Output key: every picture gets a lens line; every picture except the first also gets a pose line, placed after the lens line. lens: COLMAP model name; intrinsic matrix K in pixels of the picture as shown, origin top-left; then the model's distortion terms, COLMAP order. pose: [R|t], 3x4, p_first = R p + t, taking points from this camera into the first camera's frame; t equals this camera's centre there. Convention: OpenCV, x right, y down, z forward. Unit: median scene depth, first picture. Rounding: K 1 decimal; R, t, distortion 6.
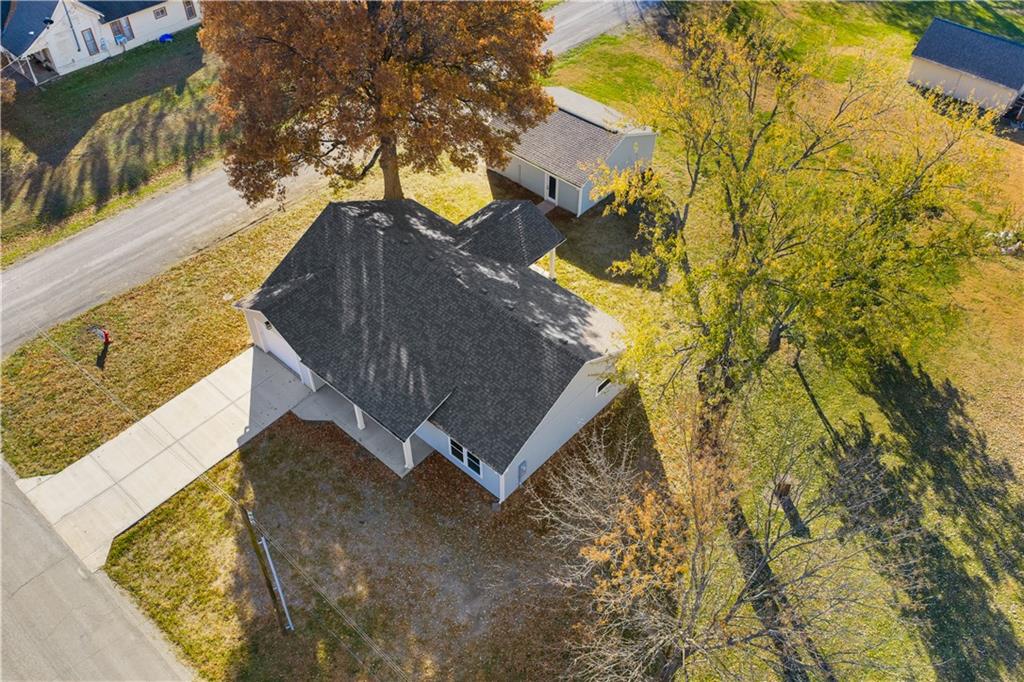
lens RADIAL K [[852.6, 0, 512.0], [0, 852.6, 341.0], [0, 0, 1]] dist [0.007745, -0.019279]
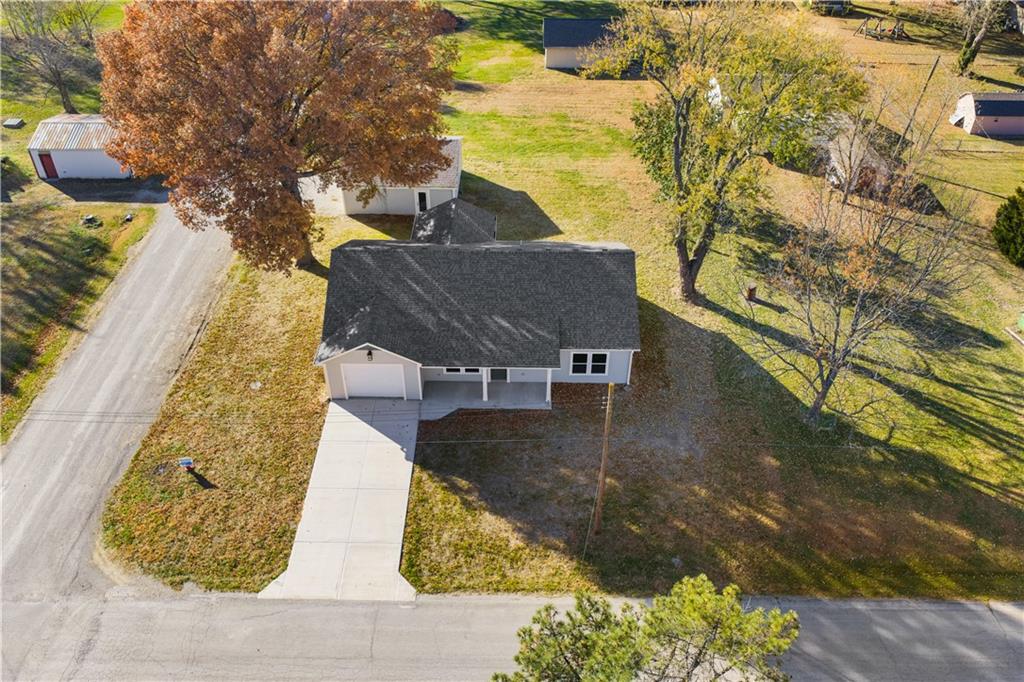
lens RADIAL K [[852.6, 0, 512.0], [0, 852.6, 341.0], [0, 0, 1]] dist [0.007745, -0.019279]
pose [[0.748983, -0.409266, 0.521081, -0.730602], [0.469290, 0.882843, 0.018859, 0.028814], [-0.467751, 0.230413, 0.853299, -0.000338]]
